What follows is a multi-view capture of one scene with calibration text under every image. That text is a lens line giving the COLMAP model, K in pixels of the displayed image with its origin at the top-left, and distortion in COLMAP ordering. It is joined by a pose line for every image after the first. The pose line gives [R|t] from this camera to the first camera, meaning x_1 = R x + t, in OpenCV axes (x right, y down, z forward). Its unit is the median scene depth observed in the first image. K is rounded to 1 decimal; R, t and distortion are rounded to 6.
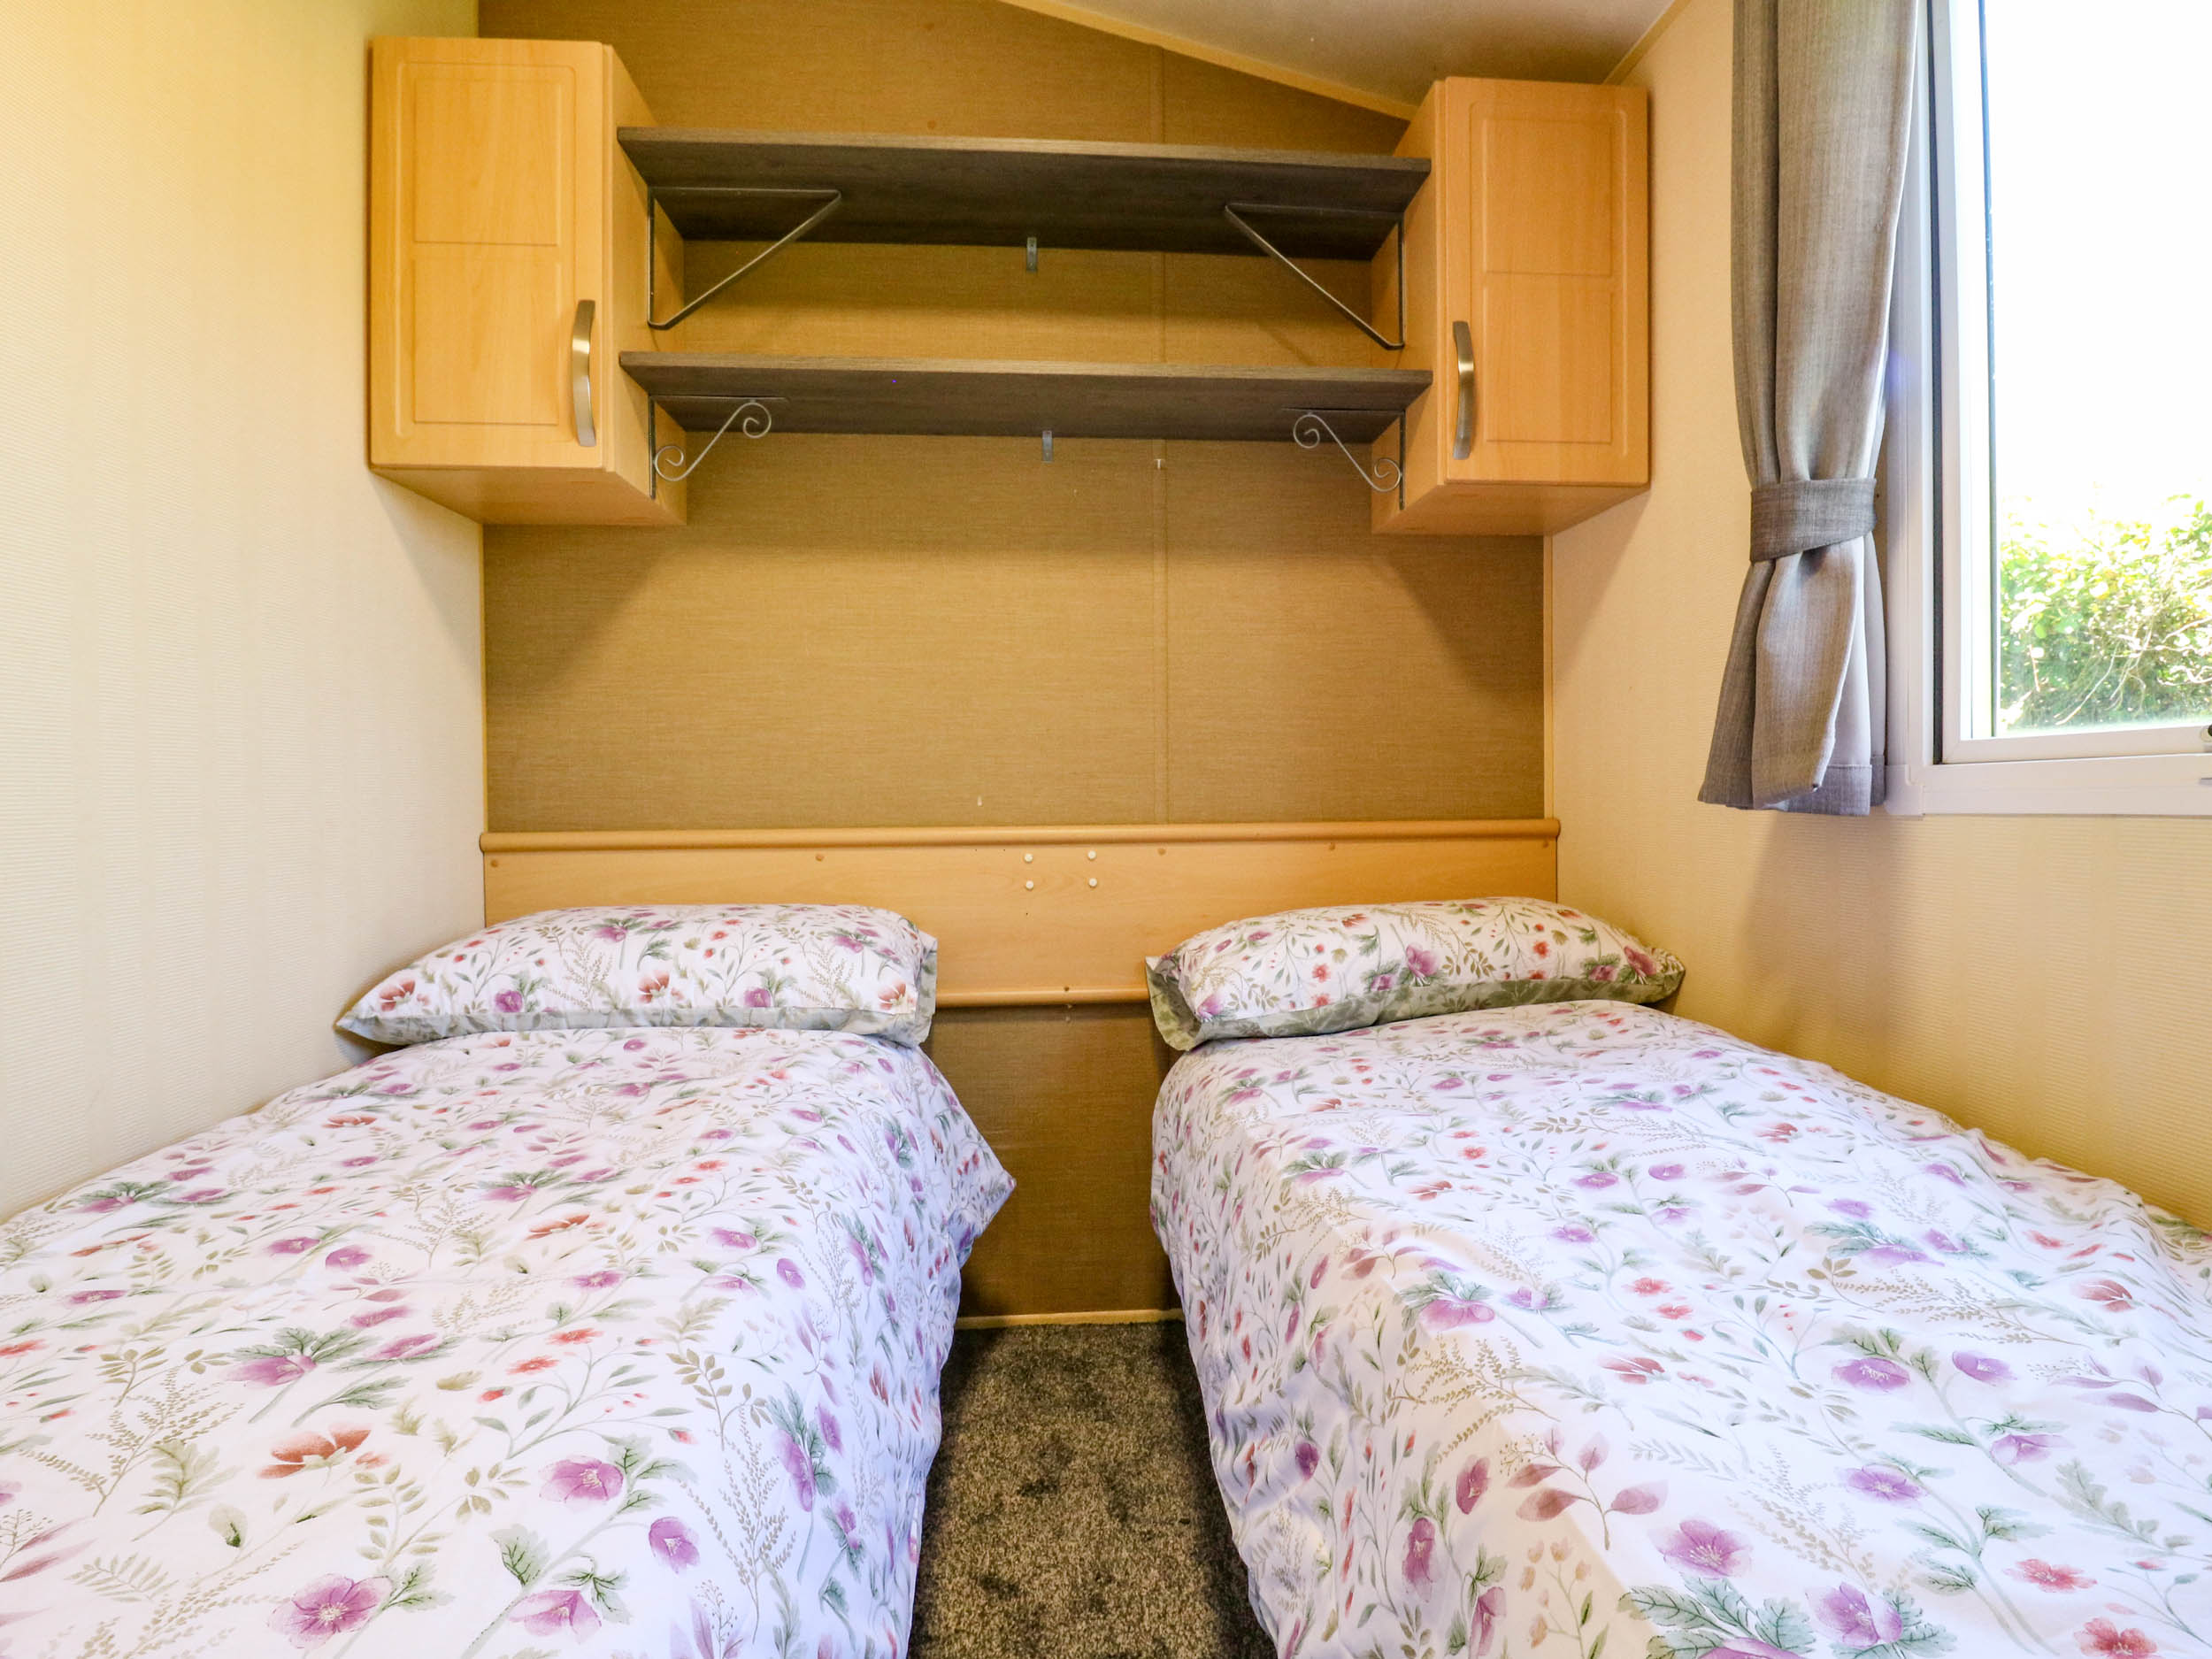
lens RADIAL K [[1193.3, 0, 1106.8], [0, 1193.3, 822.6], [0, 0, 1]] dist [-0.023371, -0.000930]
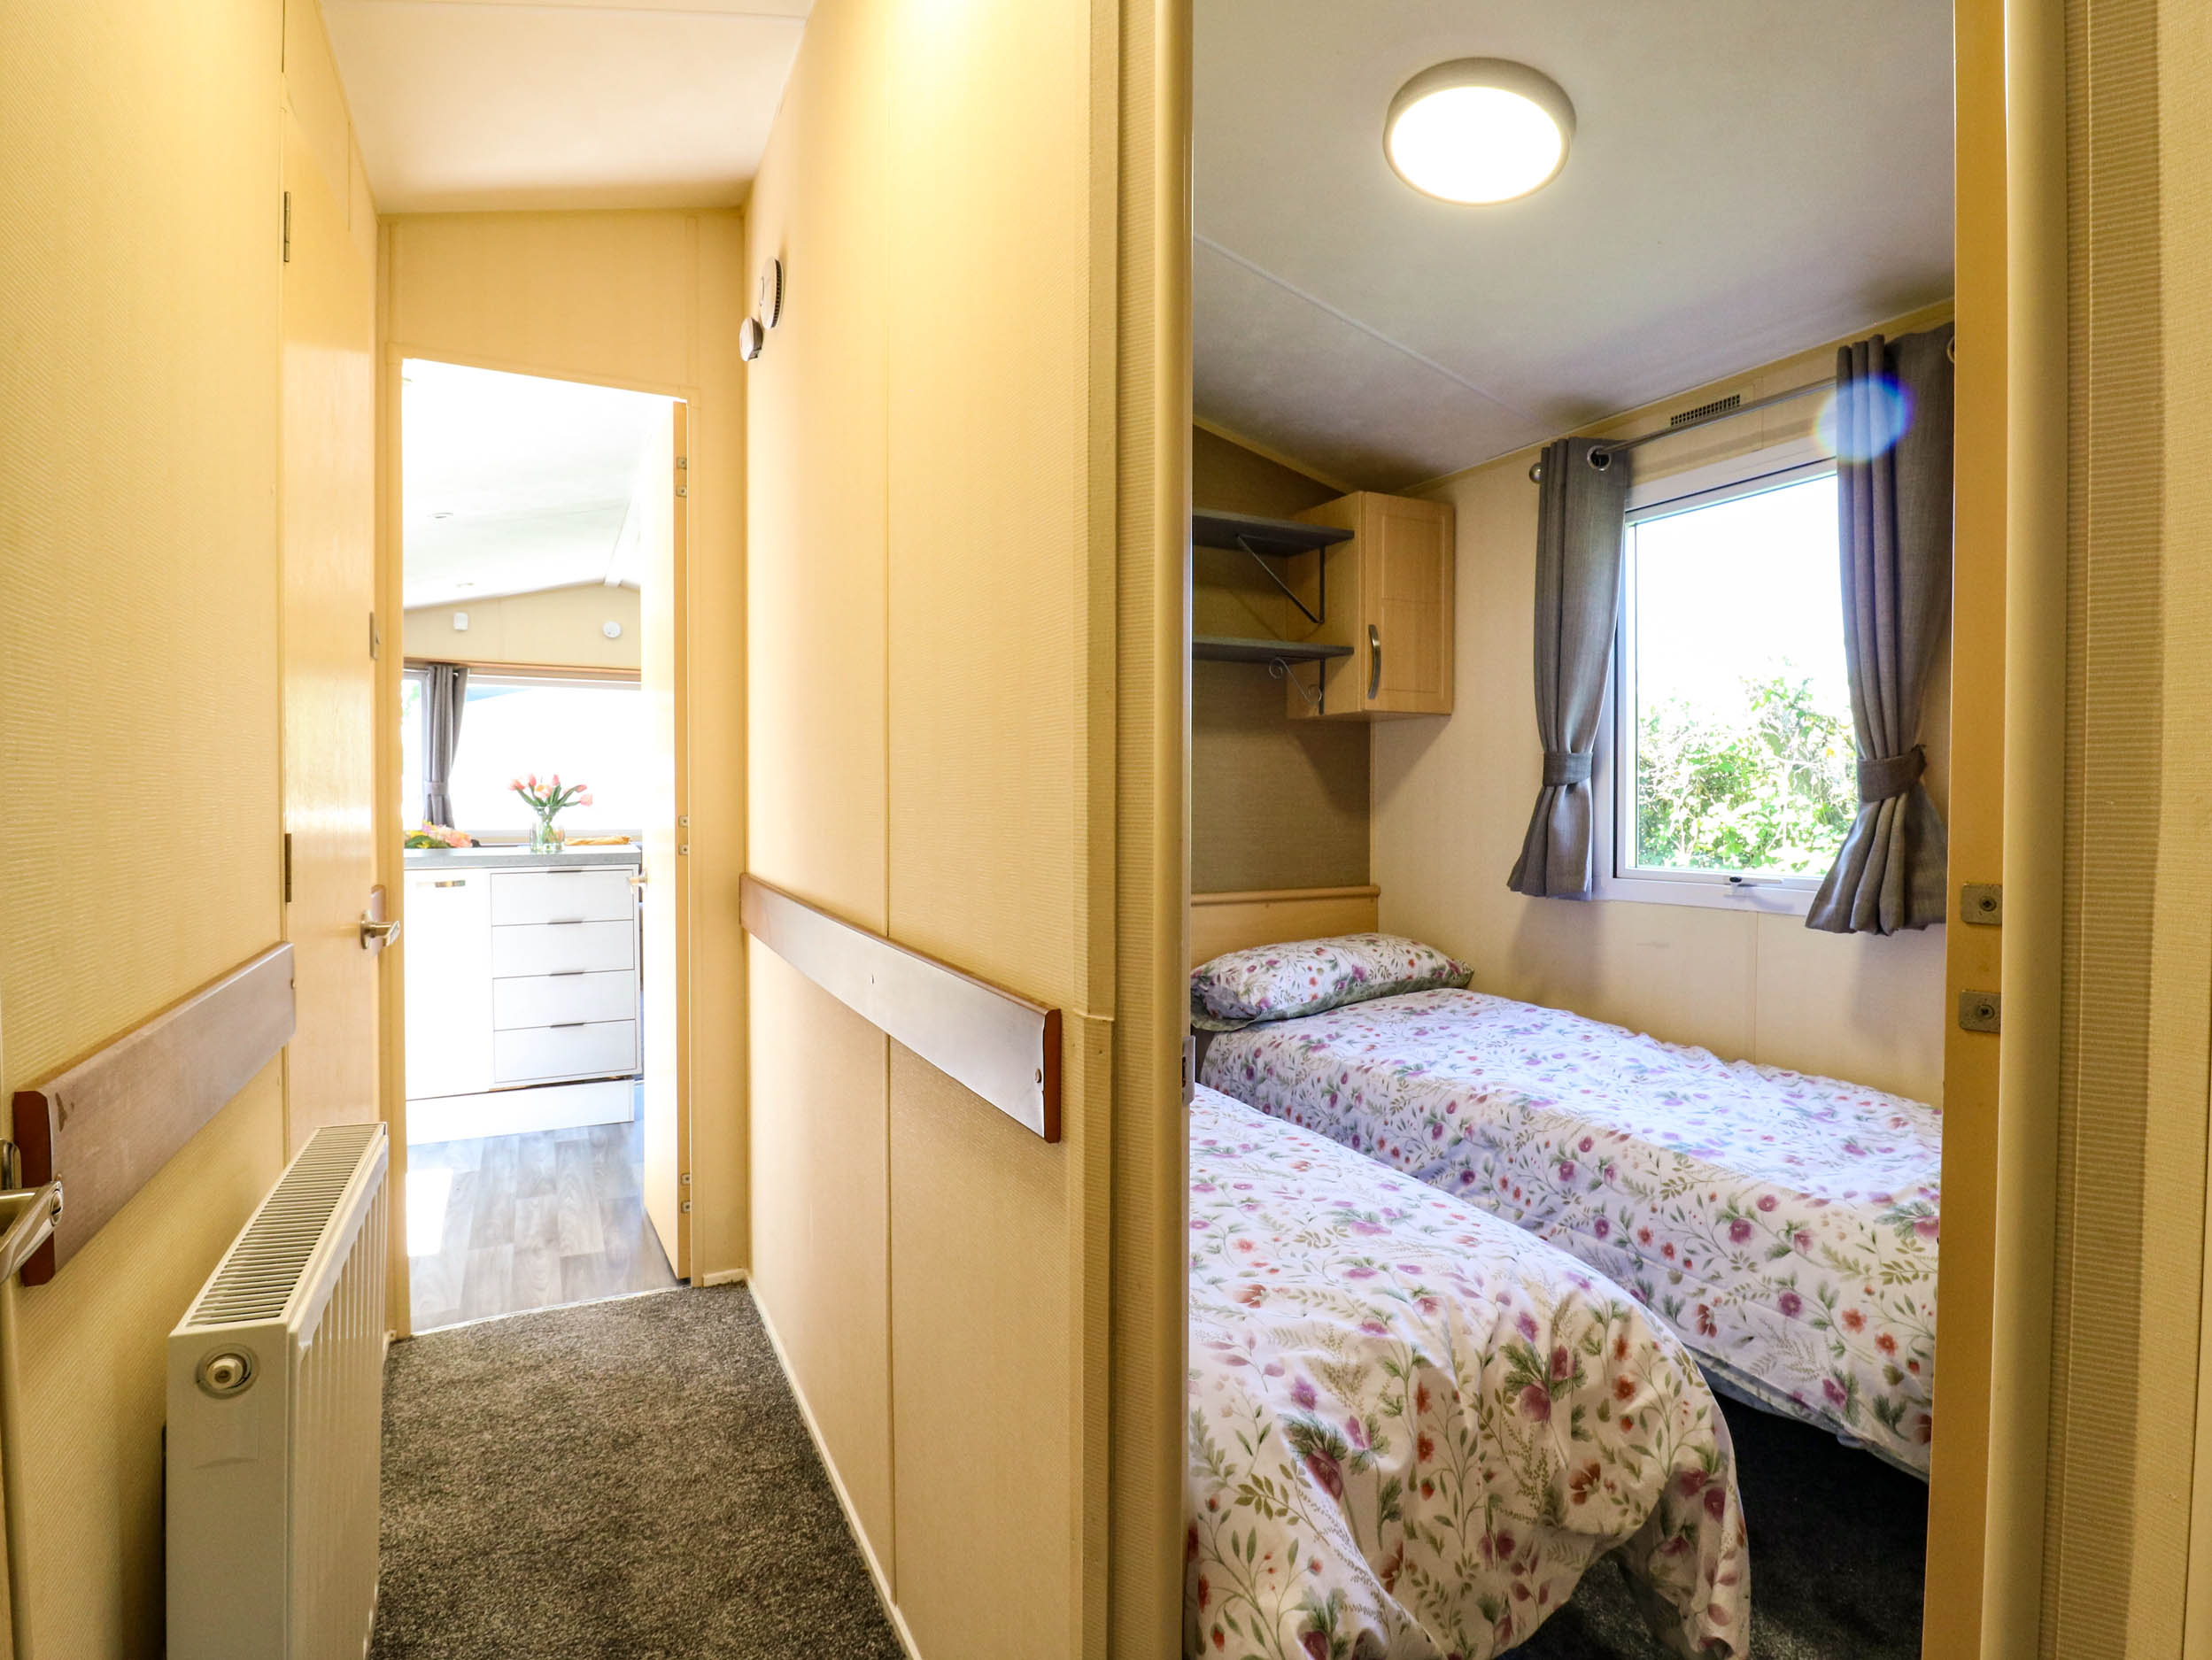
lens RADIAL K [[1173.5, 0, 1111.6], [0, 1173.5, 820.1], [0, 0, 1]] dist [-0.002254, -0.011798]
pose [[0.923811, 0.000708, 0.382848, -0.787034], [0.002739, 0.999960, -0.008459, -0.105963], [-0.382839, 0.008863, 0.923772, -0.537372]]
